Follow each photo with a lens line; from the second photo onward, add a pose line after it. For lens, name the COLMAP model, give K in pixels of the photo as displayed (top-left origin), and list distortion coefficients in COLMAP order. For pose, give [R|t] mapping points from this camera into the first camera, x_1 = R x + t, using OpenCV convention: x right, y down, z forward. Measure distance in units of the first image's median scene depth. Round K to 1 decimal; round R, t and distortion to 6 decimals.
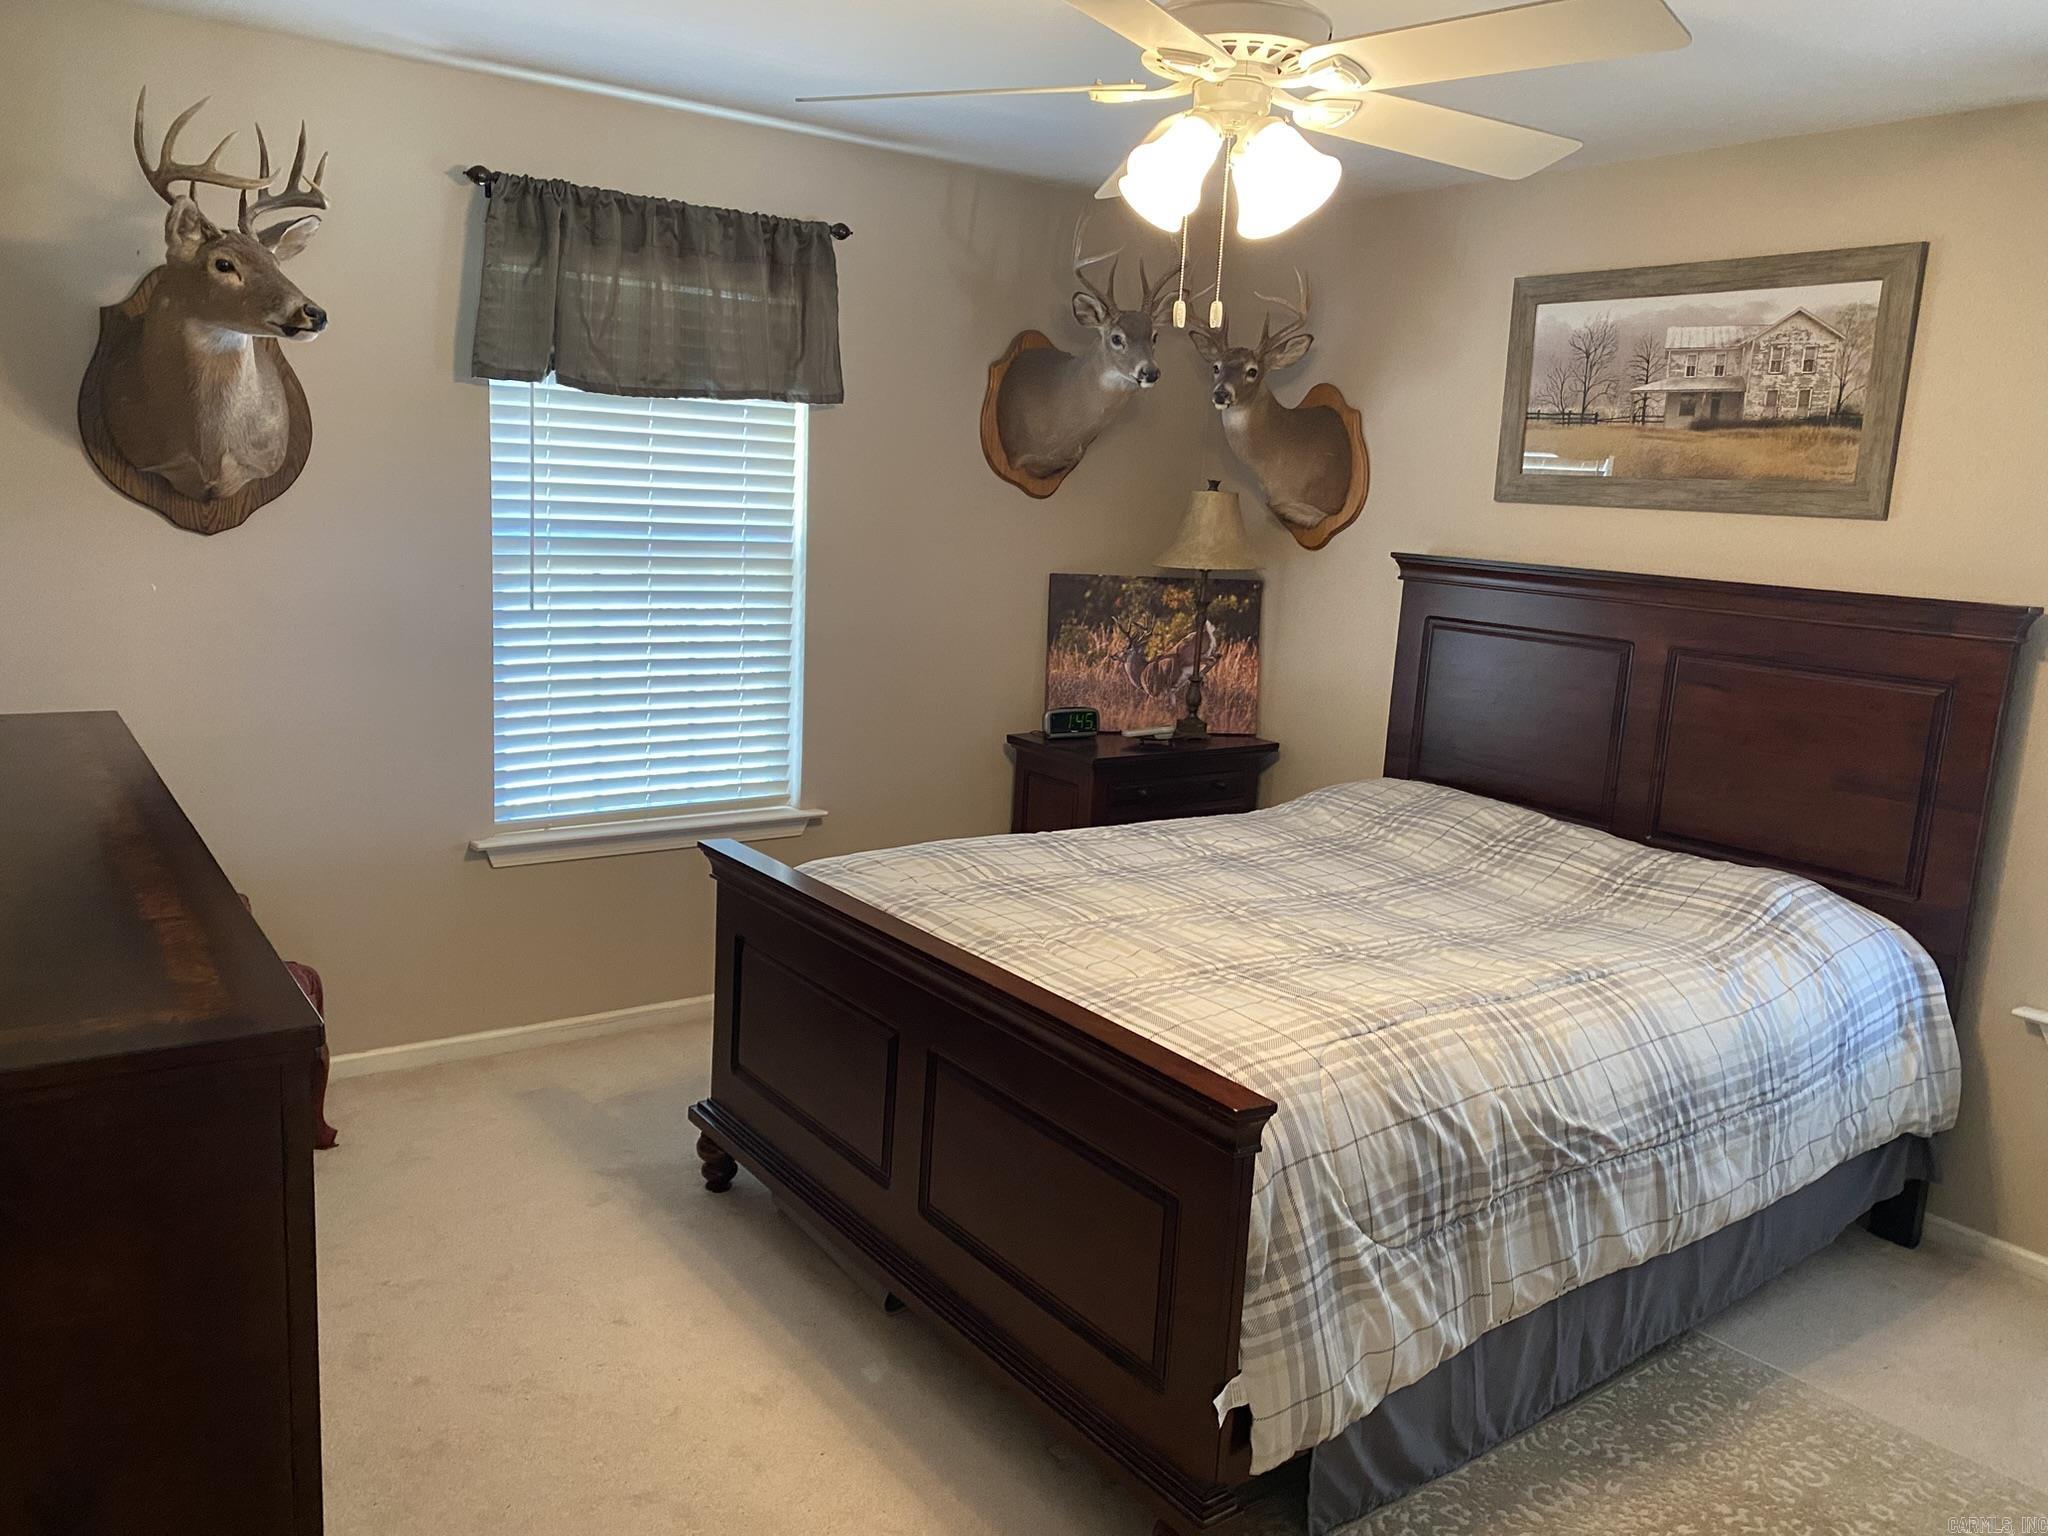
lens RADIAL K [[1595.8, 0, 978.5], [0, 1595.8, 783.6], [0, 0, 1]] dist [0.024333, 0.001175]
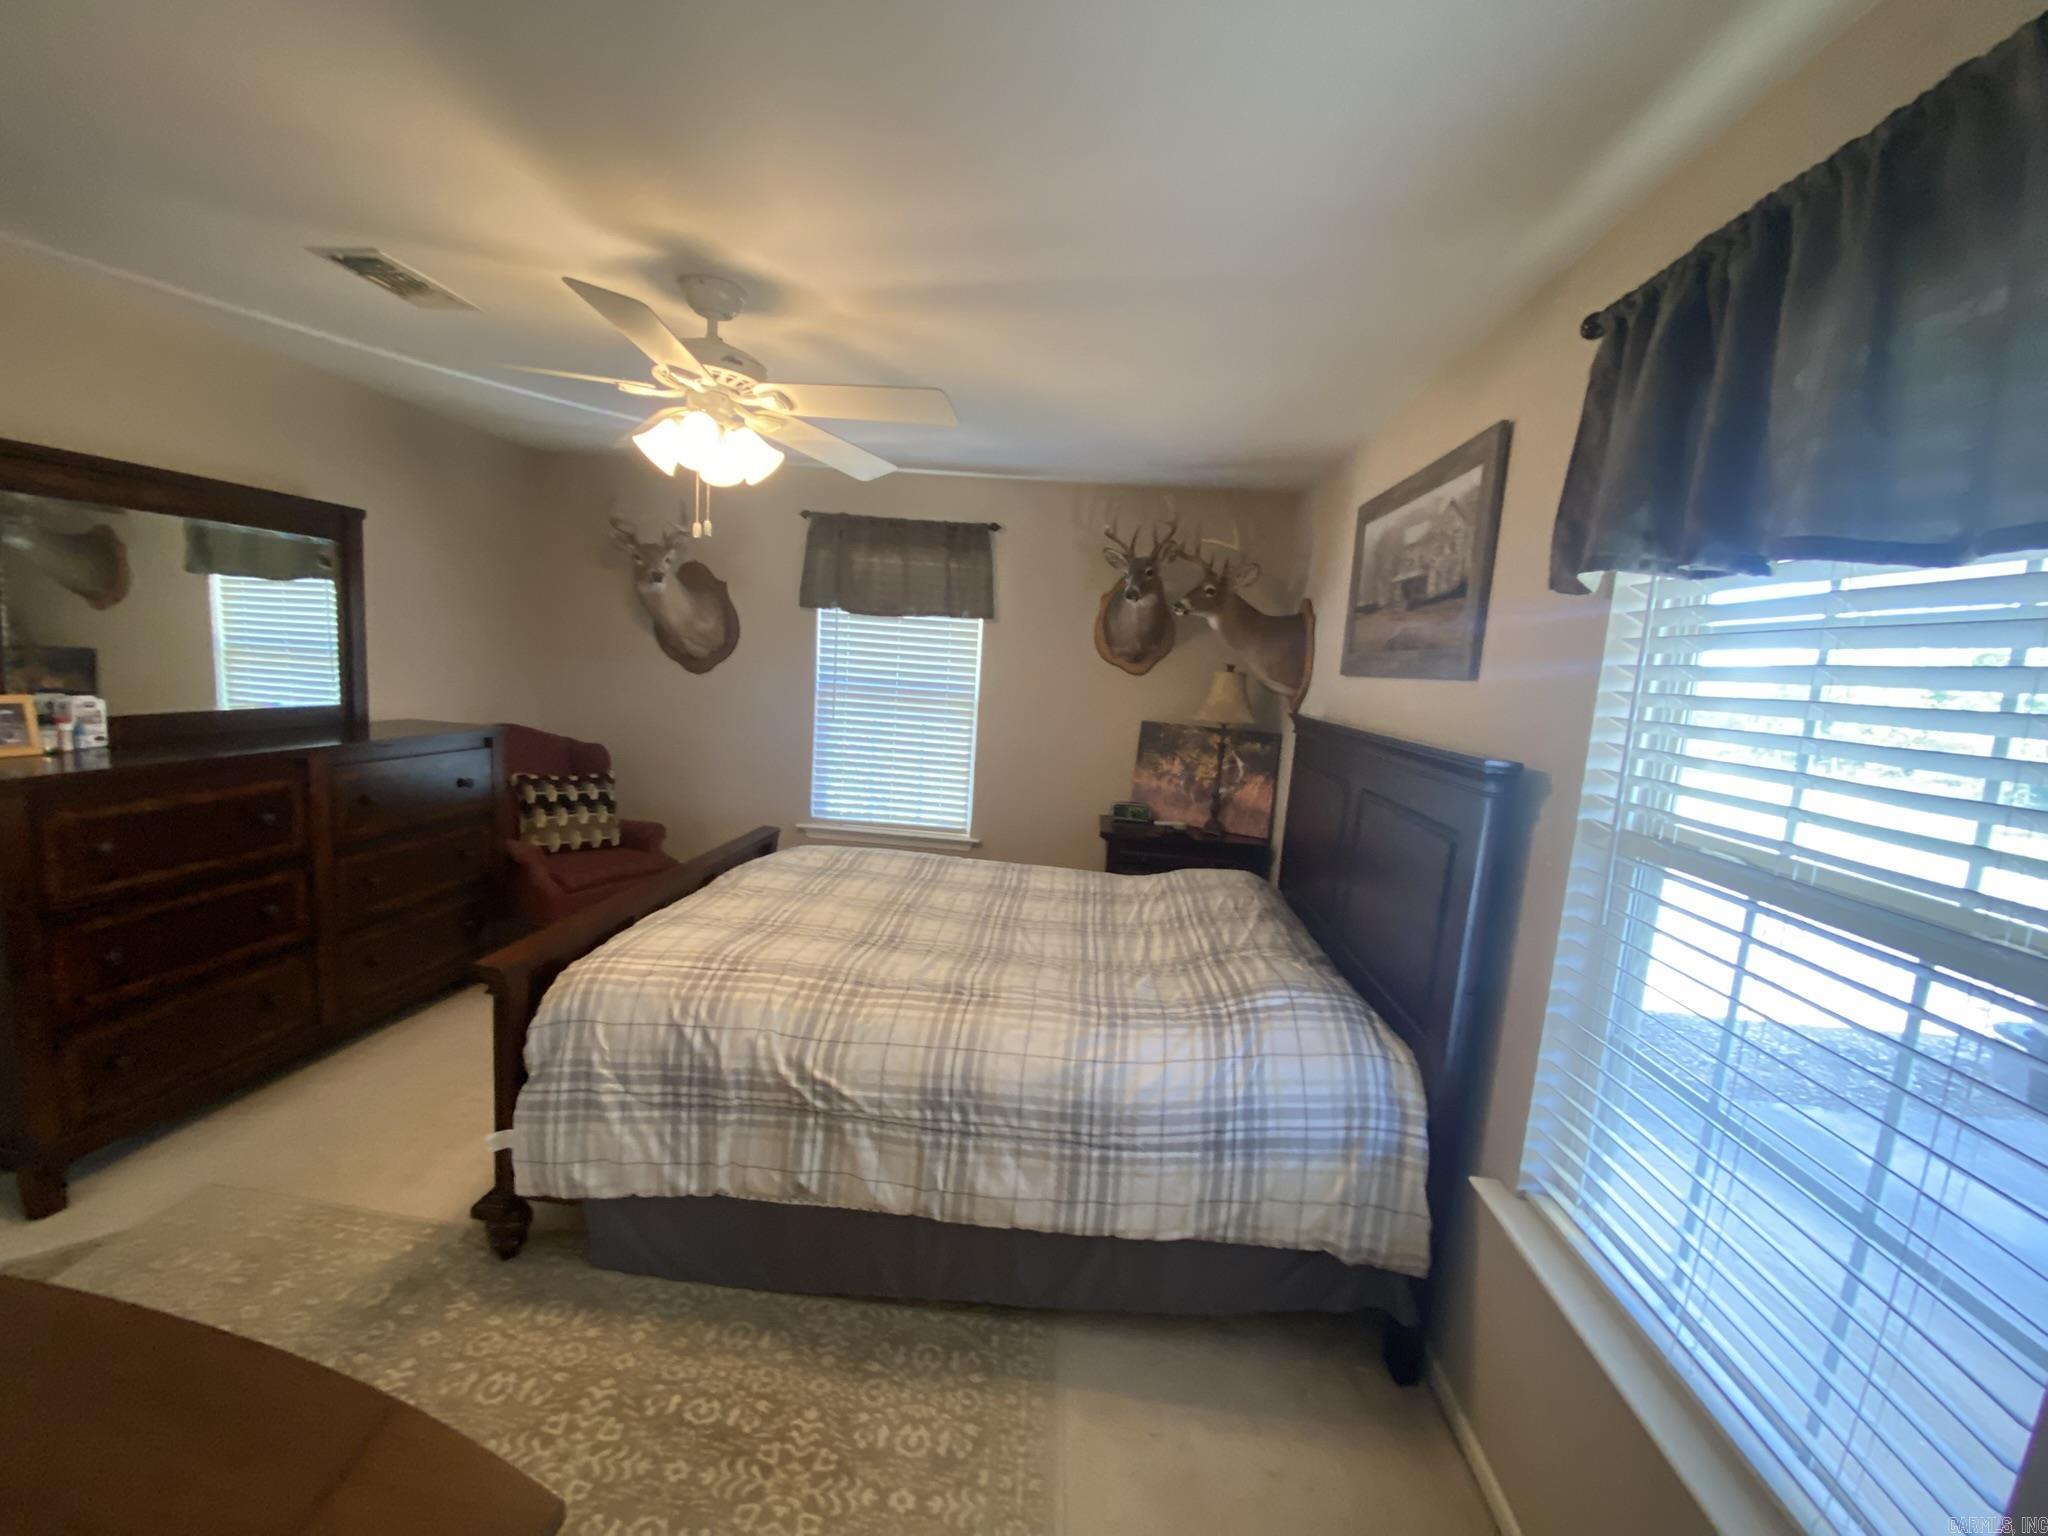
lens RADIAL K [[828.6, 0, 1025.9], [0, 828.6, 772.9], [0, 0, 1]] dist [0.029962, -0.025668]
pose [[0.750994, 0.089307, -0.654242, 0.614538], [-0.155862, 0.986789, -0.044210, -0.027779], [0.641651, 0.135173, 0.754992, 0.345921]]
